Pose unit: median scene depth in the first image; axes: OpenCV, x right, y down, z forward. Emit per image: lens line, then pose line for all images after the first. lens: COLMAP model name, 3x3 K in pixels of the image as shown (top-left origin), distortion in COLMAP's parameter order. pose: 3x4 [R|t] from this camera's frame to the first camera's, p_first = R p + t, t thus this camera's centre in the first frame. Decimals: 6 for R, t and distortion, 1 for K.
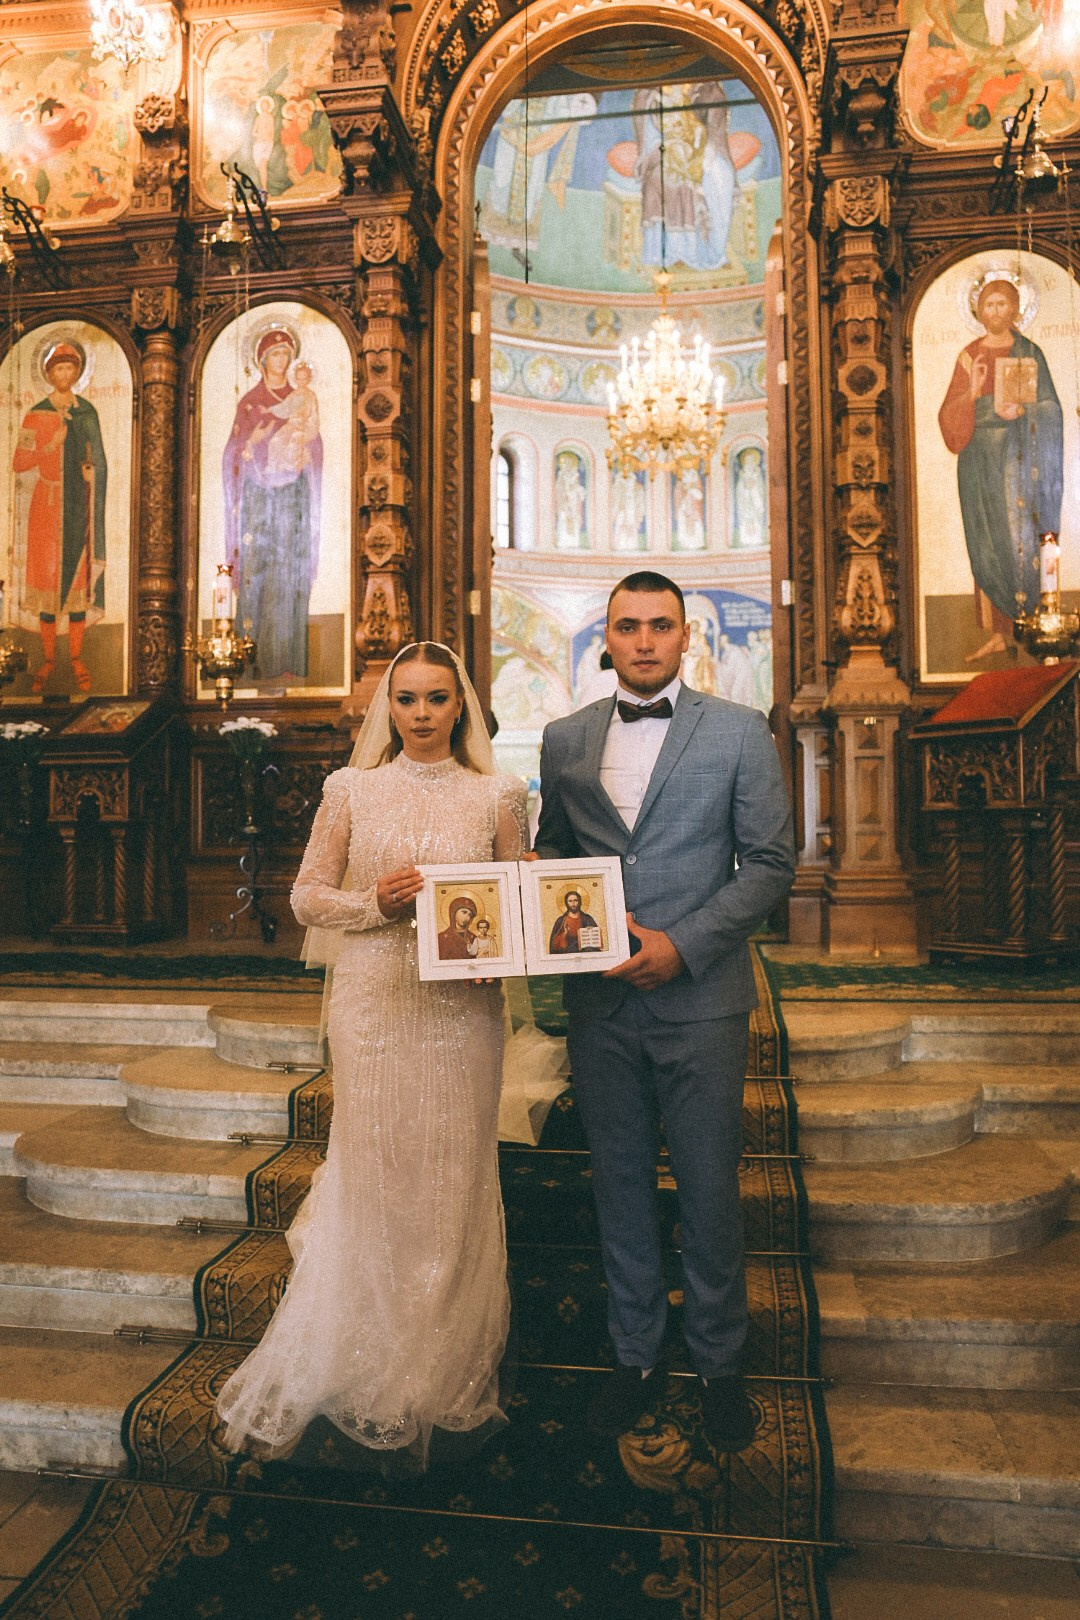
lens RADIAL K [[1125.1, 0, 546.1], [0, 1125.1, 815.7], [0, 0, 1]] dist [-0.107769, 0.088387]
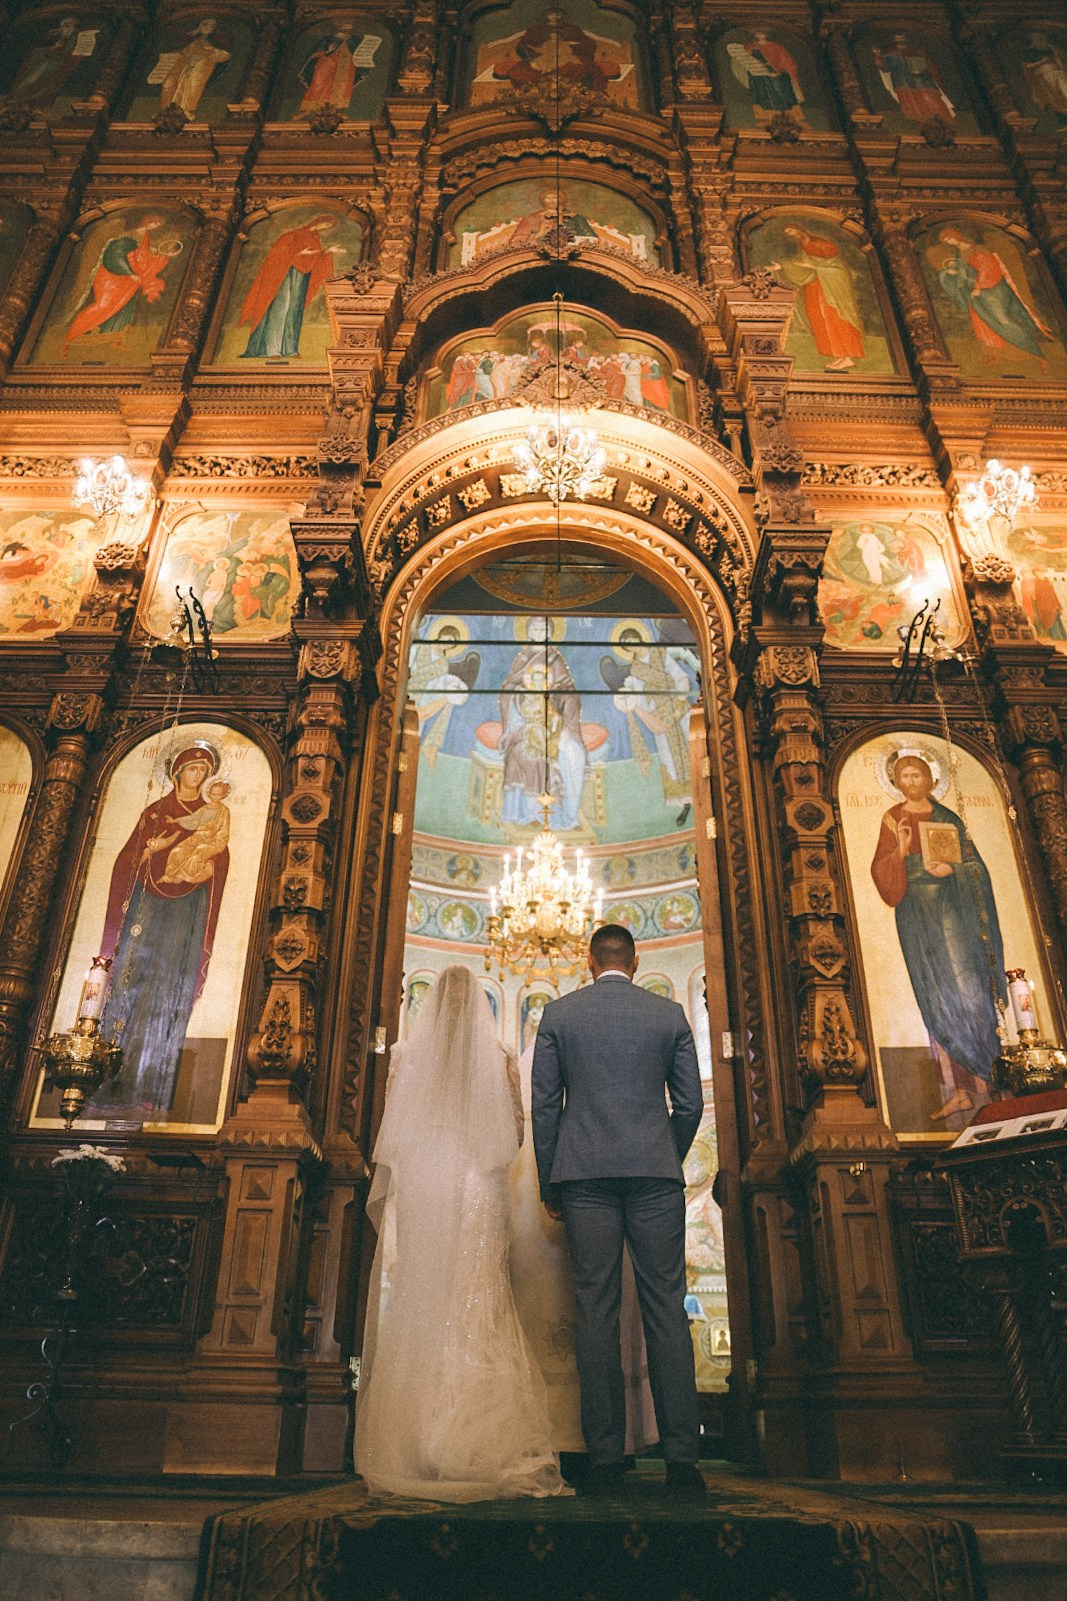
lens RADIAL K [[1097.6, 0, 530.9], [0, 1097.6, 794.8], [0, 0, 1]] dist [-0.116163, 0.104817]
pose [[0.988321, 0.091085, 0.122169, -0.074045], [-0.018393, 0.867146, -0.497714, 0.071752], [-0.151273, 0.489654, 0.858694, 0.168852]]
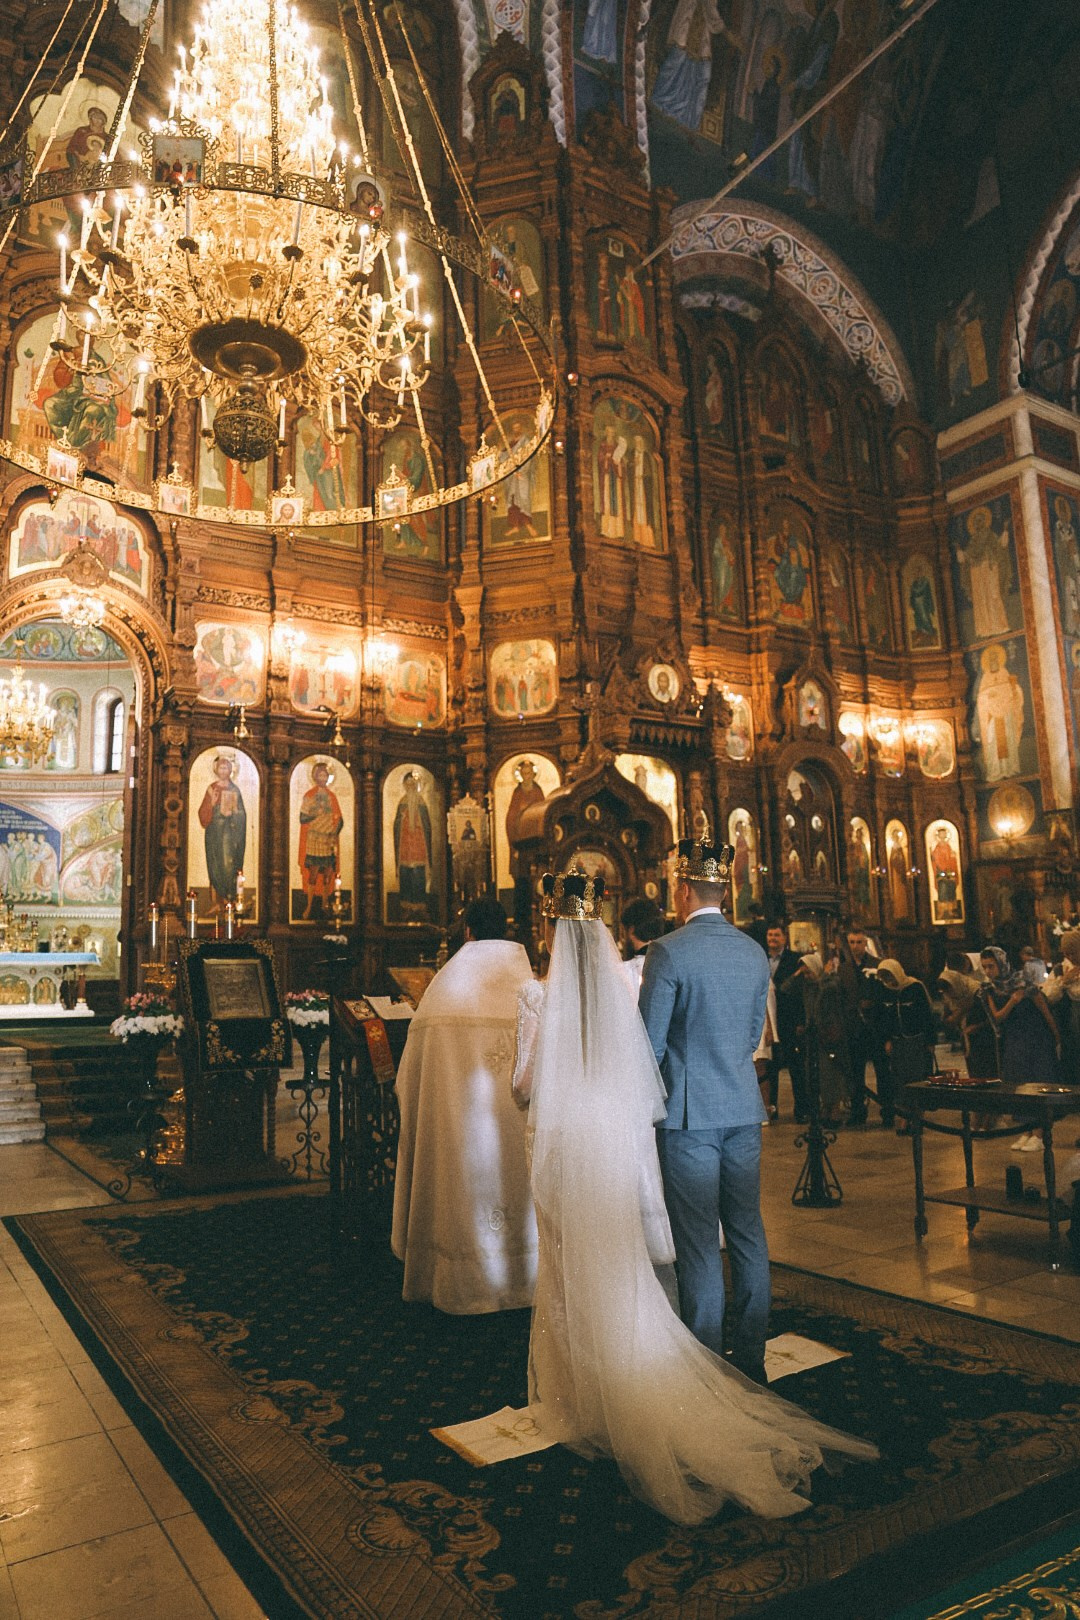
lens RADIAL K [[1110.6, 0, 537.3], [0, 1110.6, 804.2], [0, 0, 1]] dist [-0.116163, 0.104817]
pose [[0.756275, 0.087153, 0.648423, -0.643427], [0.011586, 0.989148, -0.146462, -0.018403], [-0.654151, 0.118278, 0.747058, -1.284014]]
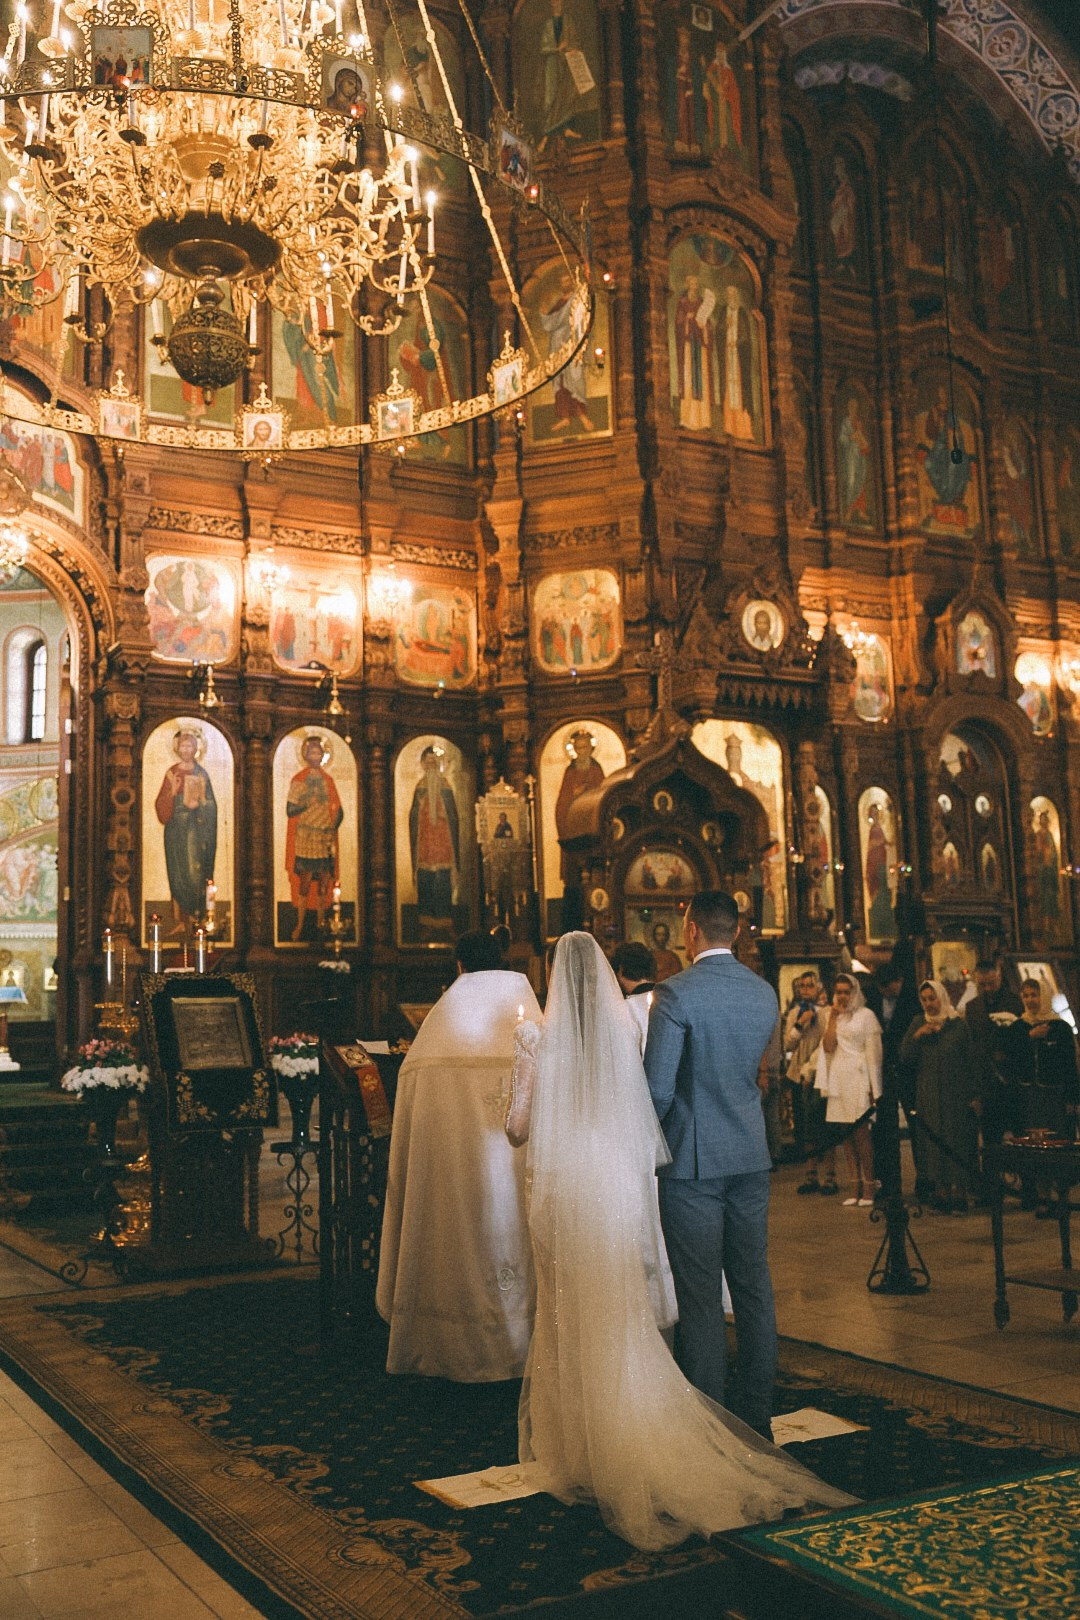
lens RADIAL K [[1569.0, 0, 540.0], [0, 1569.0, 810.0], [0, 0, 1]] dist [-0.022867, 0.095622]
pose [[0.790141, 0.063381, 0.609639, -0.741544], [0.013396, 0.992616, -0.120559, -0.023945], [-0.612779, 0.103426, 0.783457, -1.469599]]
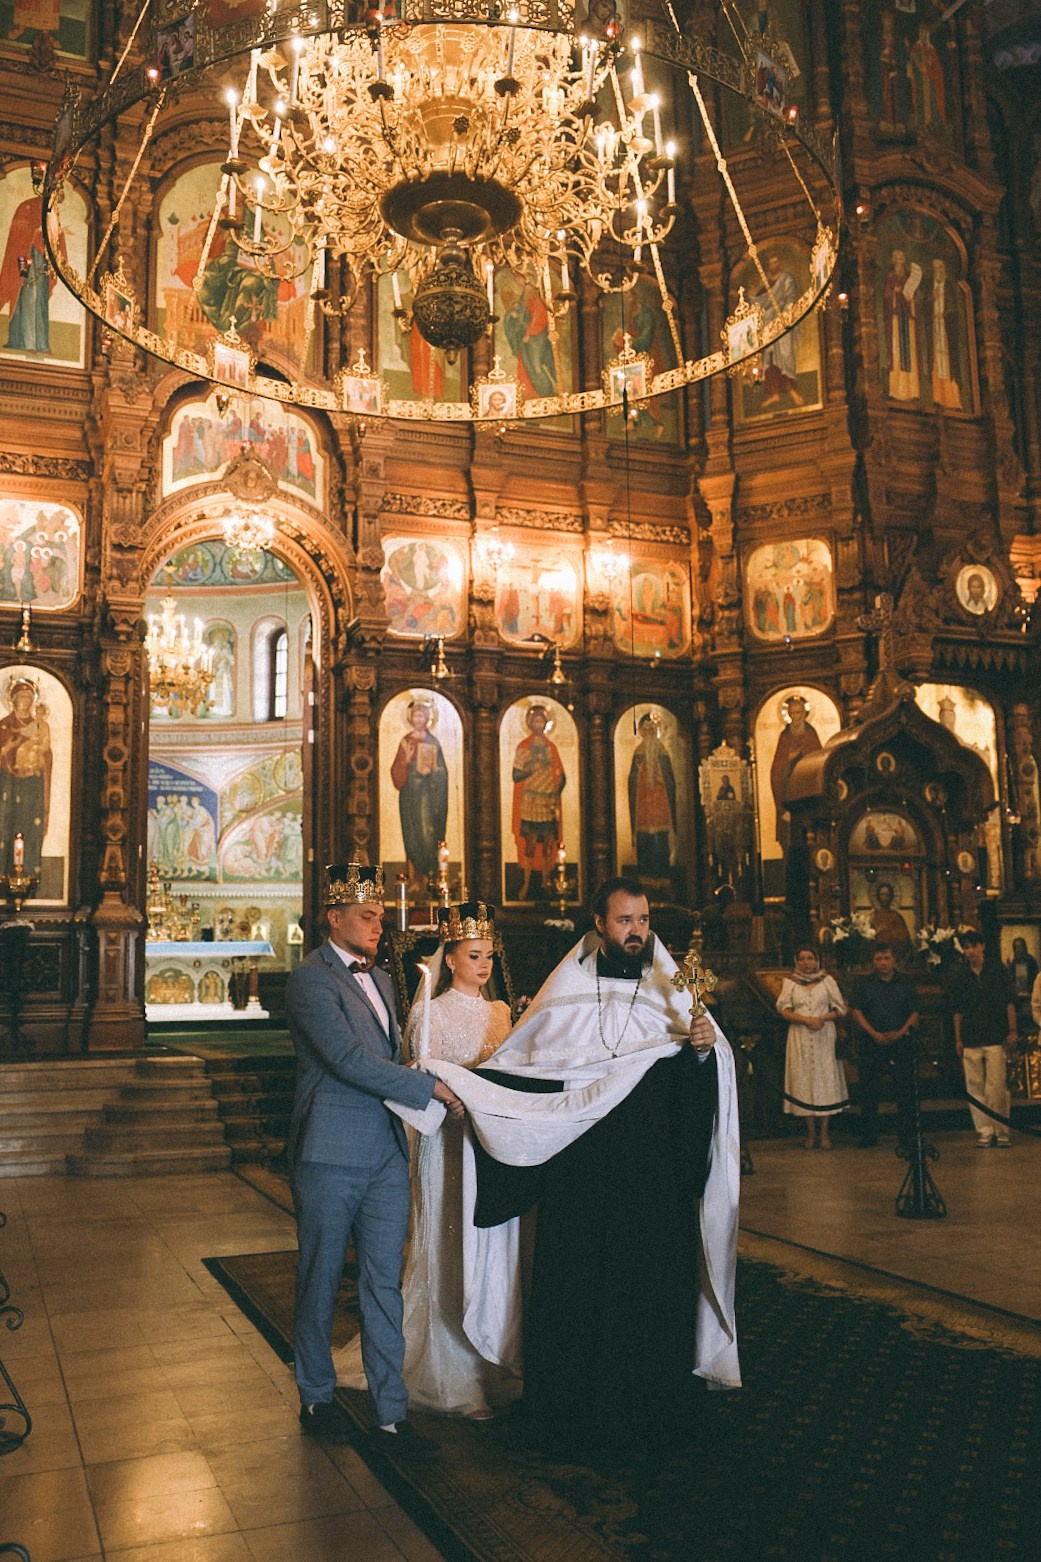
lens RADIAL K [[1420.9, 0, 520.5], [0, 1420.9, 781.0], [0, 0, 1]] dist [-0.057123, 0.116534]
pose [[0.868311, 0.057086, 0.492724, -0.693738], [0.004454, 0.992418, -0.122829, -0.029852], [-0.496000, 0.108848, 0.861473, -1.305363]]
